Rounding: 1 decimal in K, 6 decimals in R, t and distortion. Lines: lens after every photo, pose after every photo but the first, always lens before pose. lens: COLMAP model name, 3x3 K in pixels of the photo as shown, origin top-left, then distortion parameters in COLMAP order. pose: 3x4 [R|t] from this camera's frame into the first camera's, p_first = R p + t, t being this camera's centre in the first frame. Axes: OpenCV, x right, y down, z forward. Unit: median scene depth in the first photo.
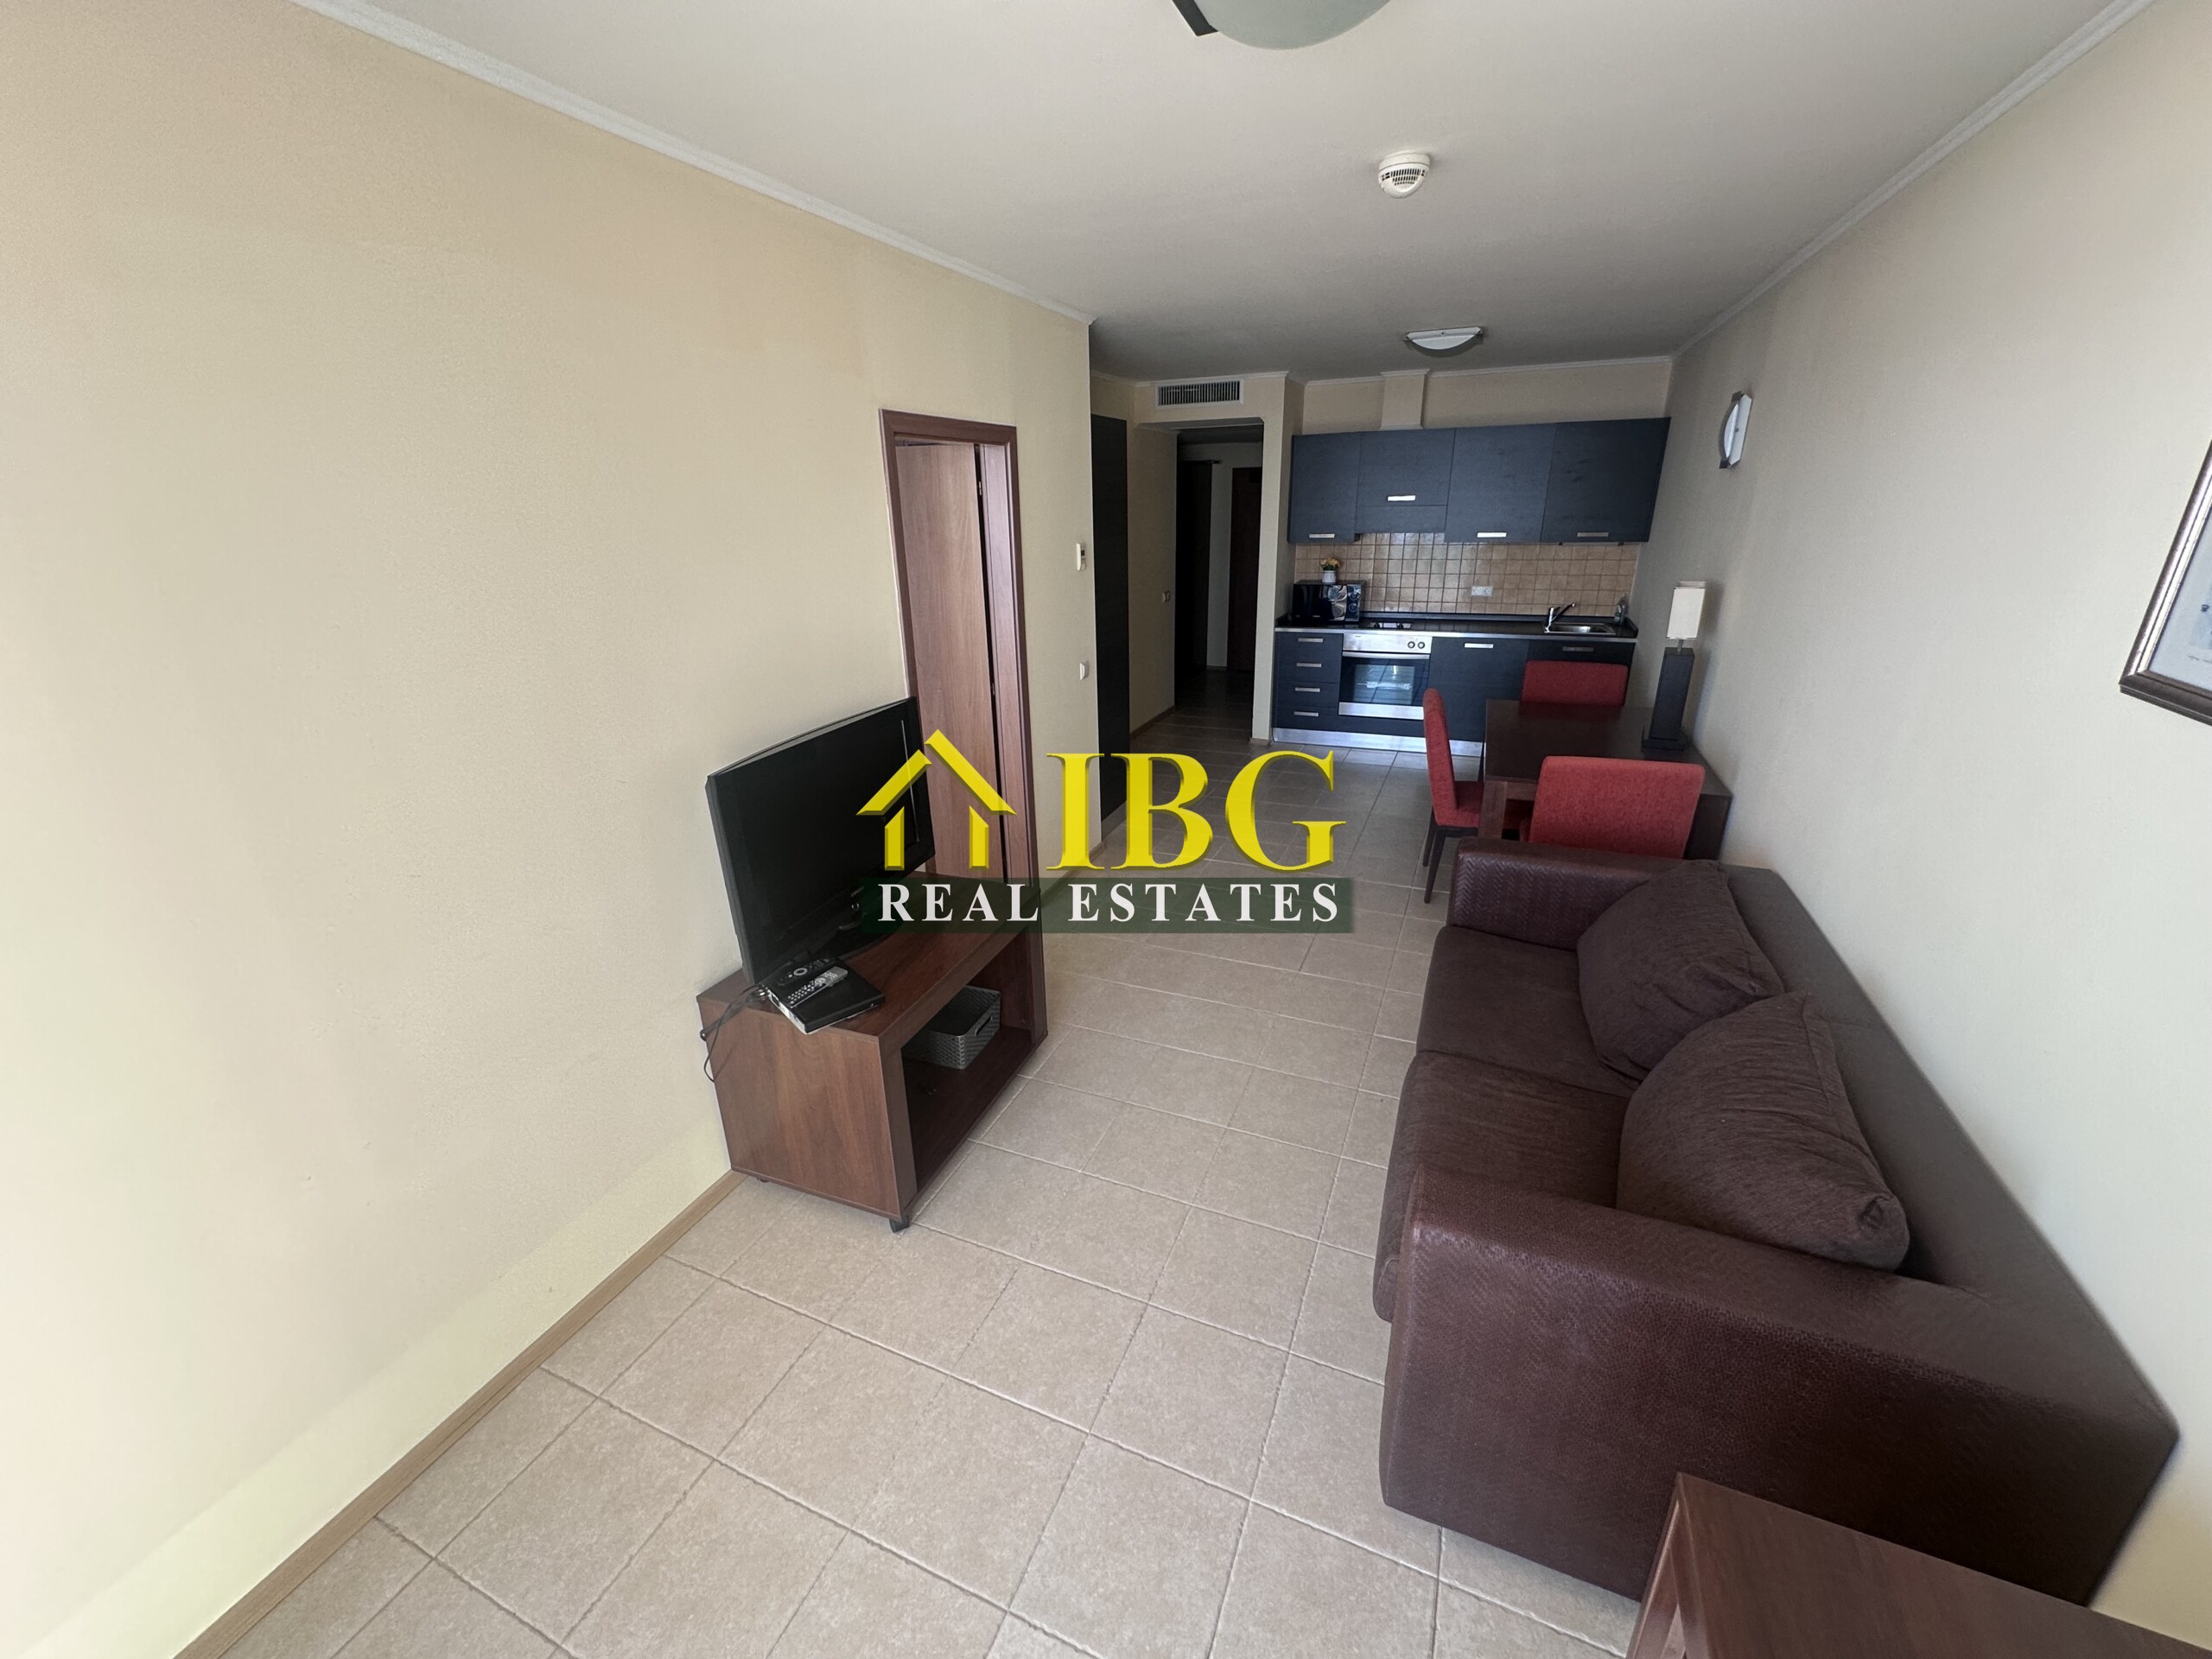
lens RADIAL K [[882.6, 0, 1106.8], [0, 882.6, 828.0], [0, 0, 1]] dist [-0.004325, 0.000272]
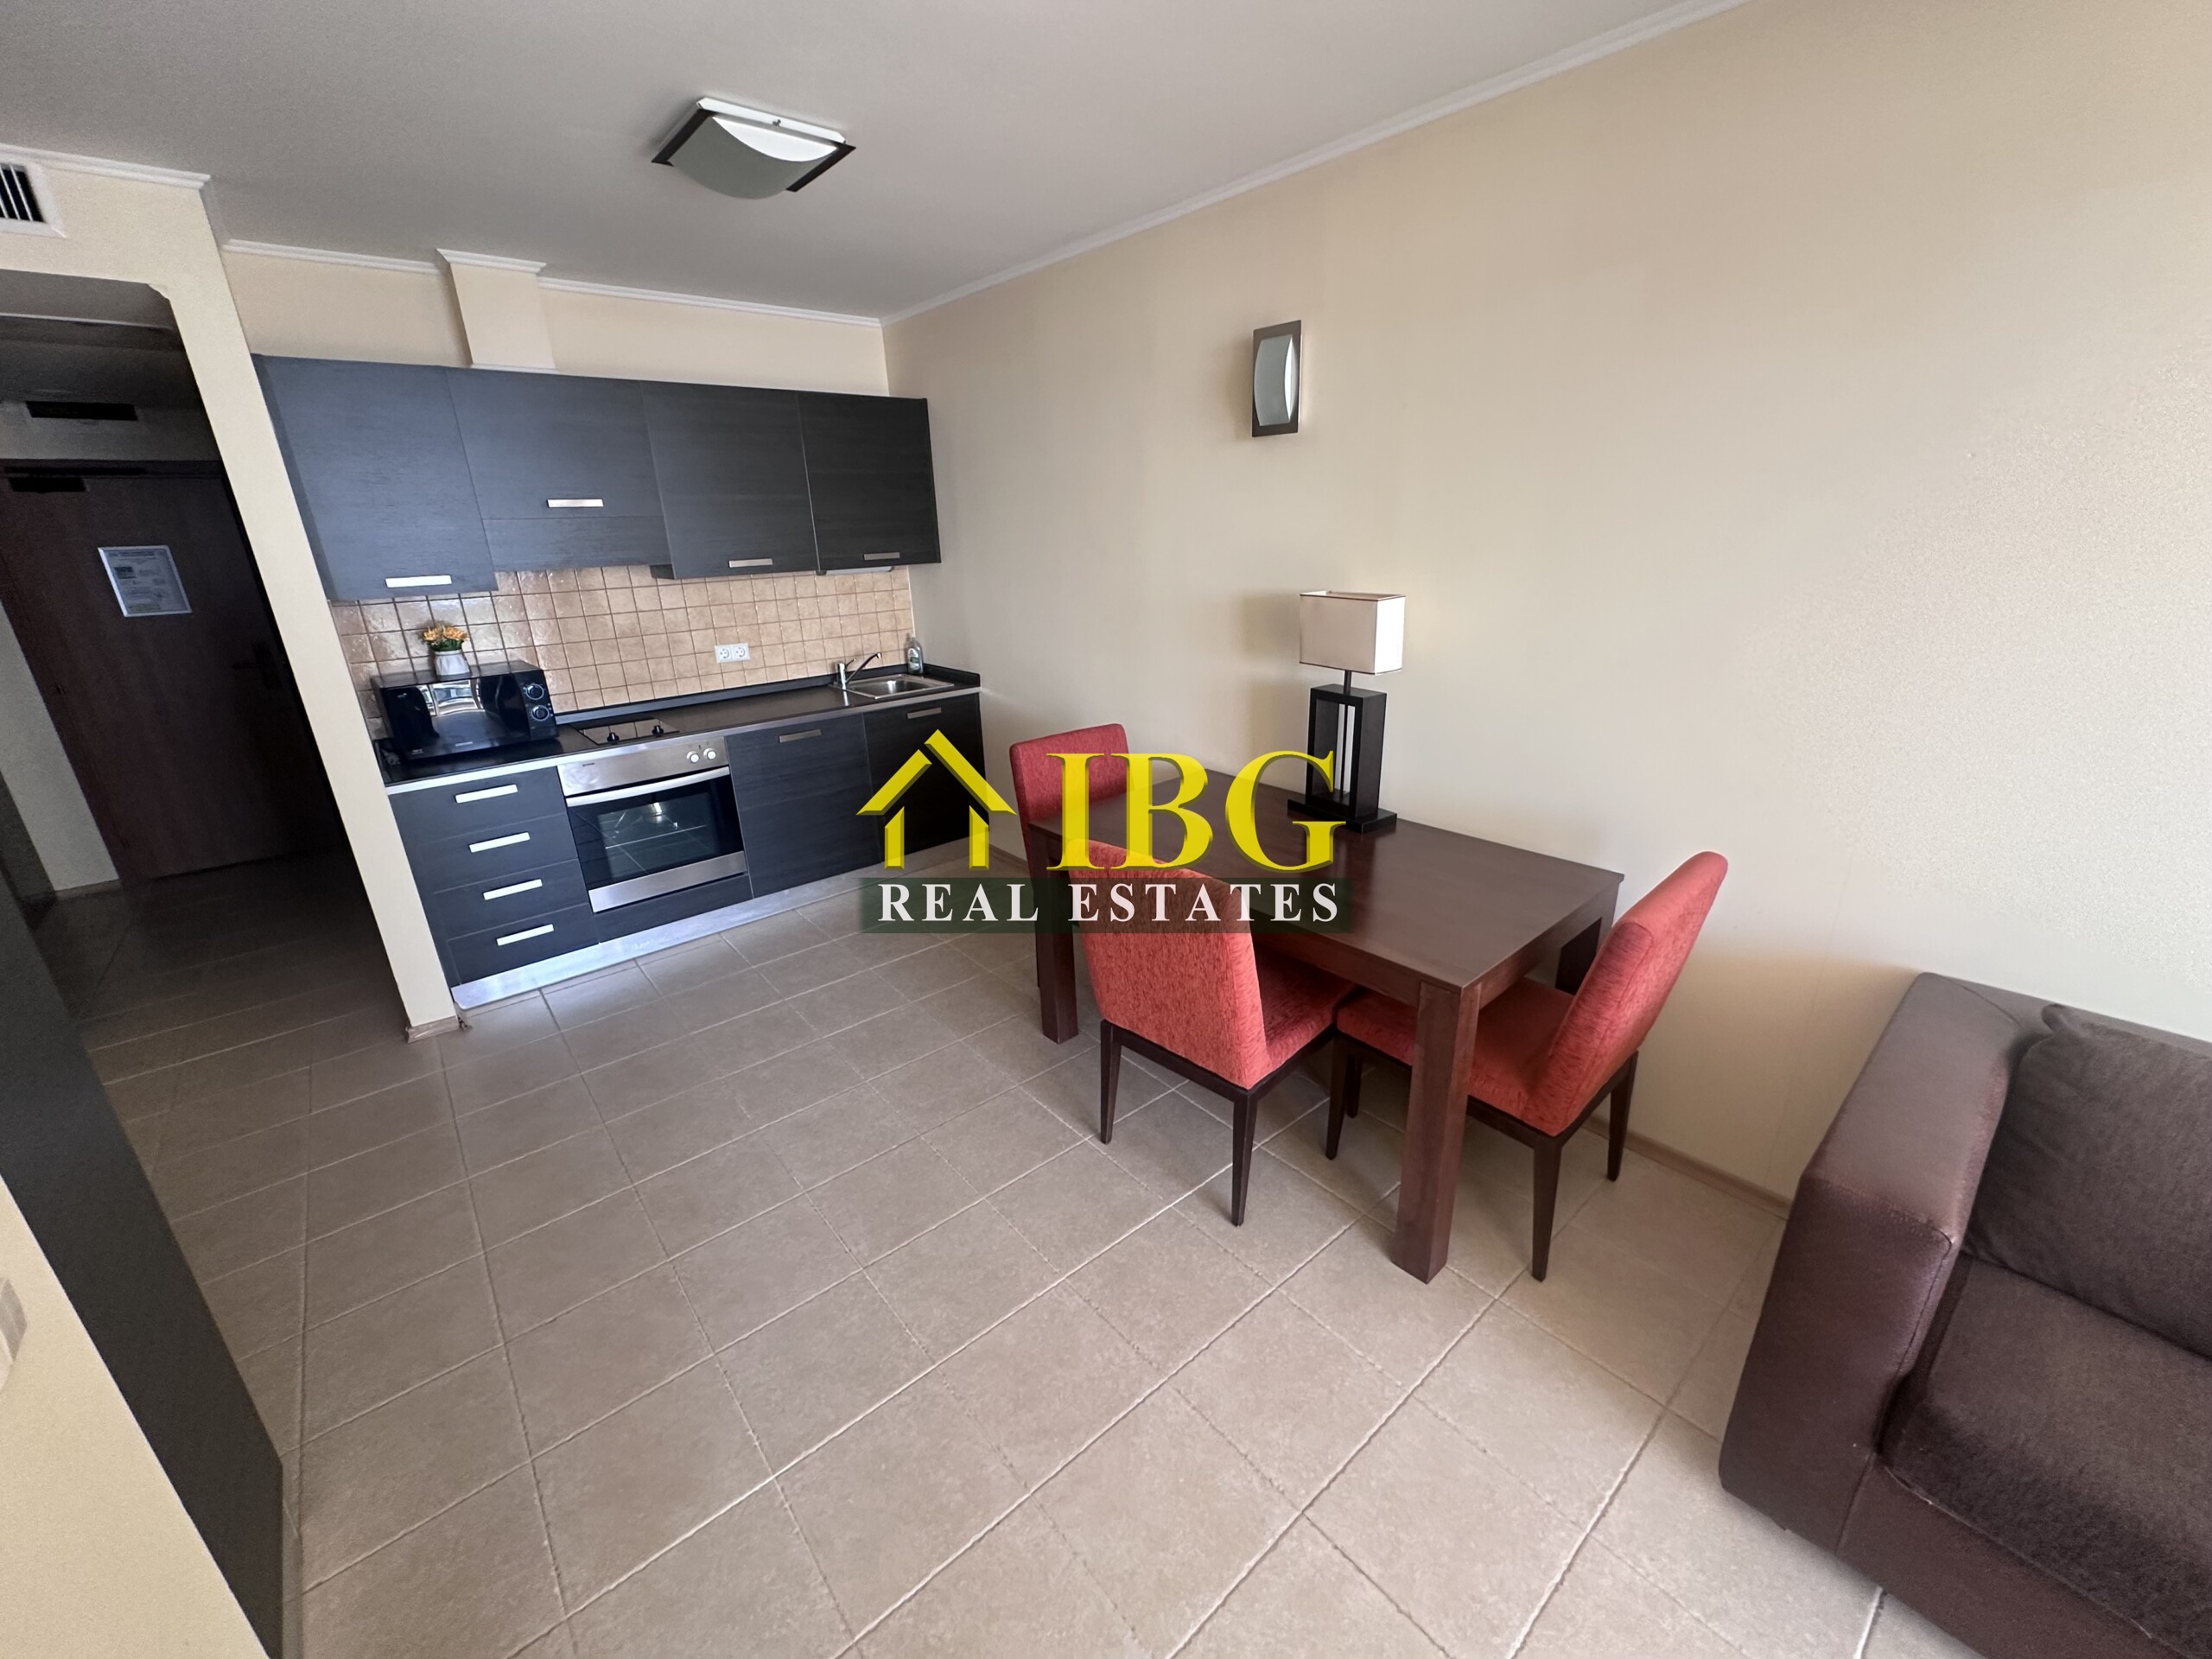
lens RADIAL K [[882.6, 0, 1102.2], [0, 882.6, 826.1], [0, 0, 1]] dist [-0.004325, 0.000272]
pose [[0.445871, -0.285143, 0.848465, -0.071020], [0.332347, 0.932879, 0.138863, -0.356157], [-0.831111, 0.220069, 0.510710, 1.129148]]
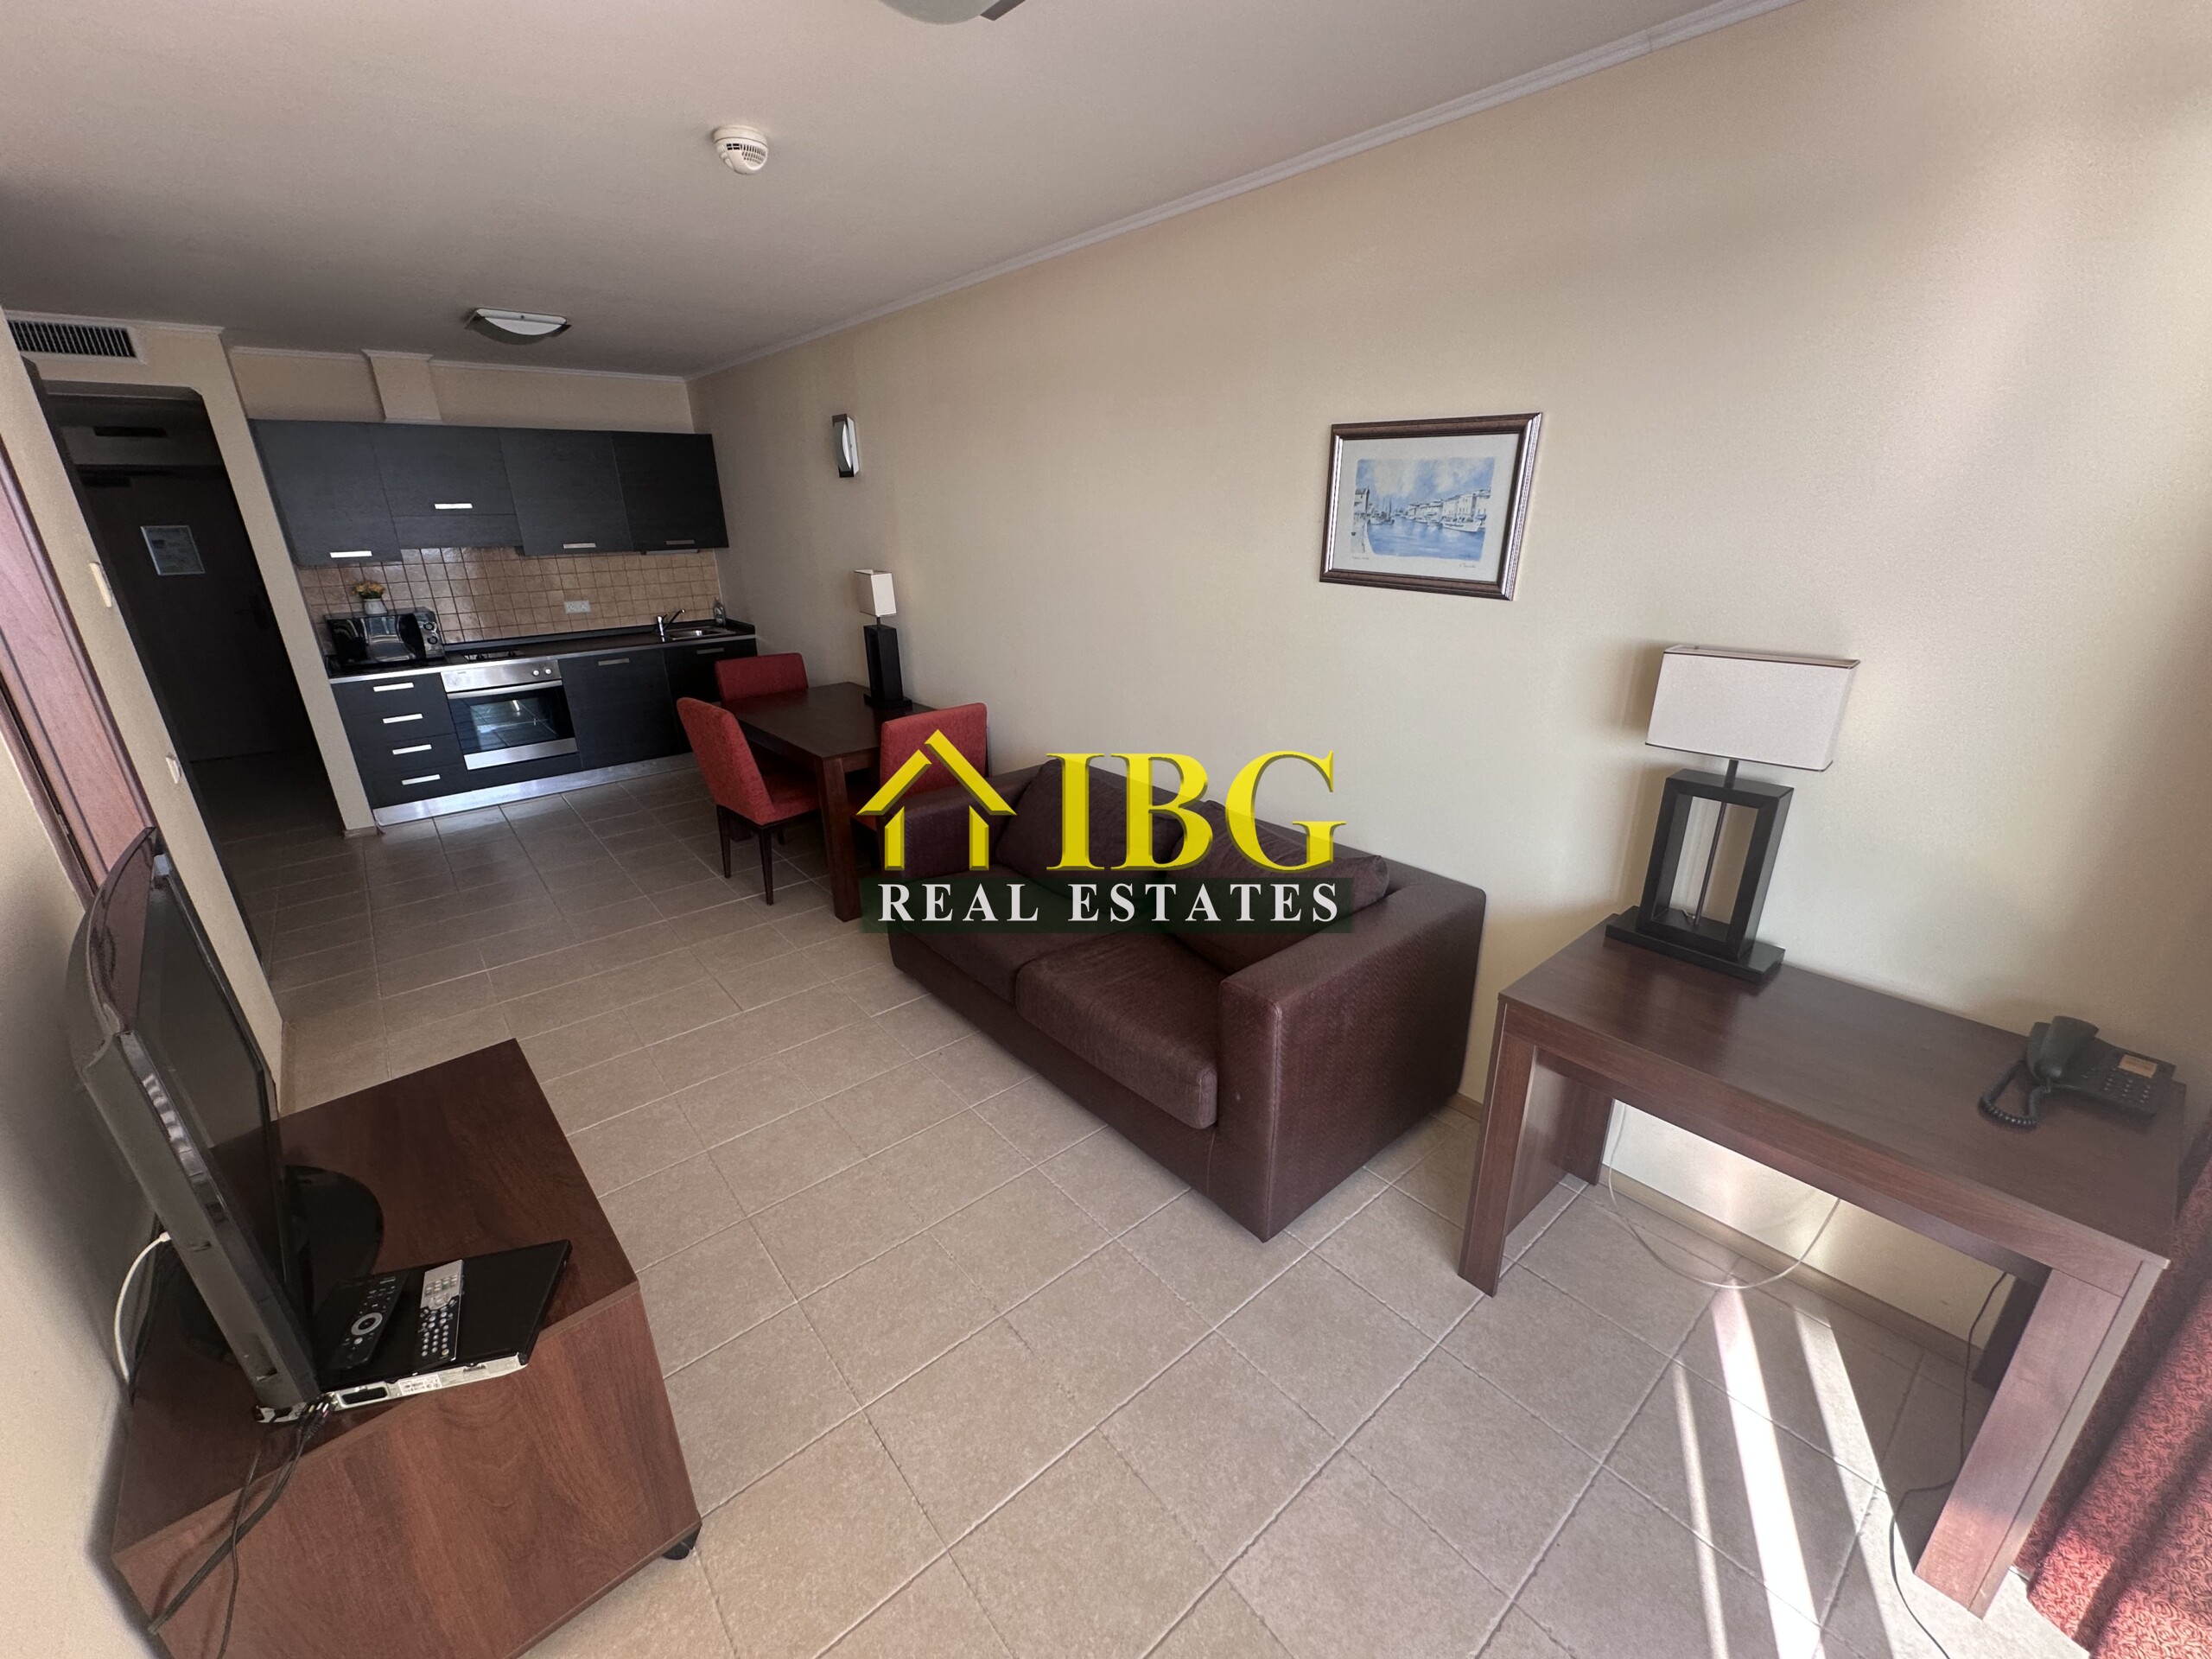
lens RADIAL K [[882.6, 0, 1107.9], [0, 882.6, 826.1], [0, 0, 1]] dist [-0.004325, 0.000272]
pose [[0.445838, -0.291775, 0.846225, -0.419212], [0.315686, 0.935890, 0.156371, -0.049146], [-0.837598, 0.197425, 0.509365, 0.242562]]
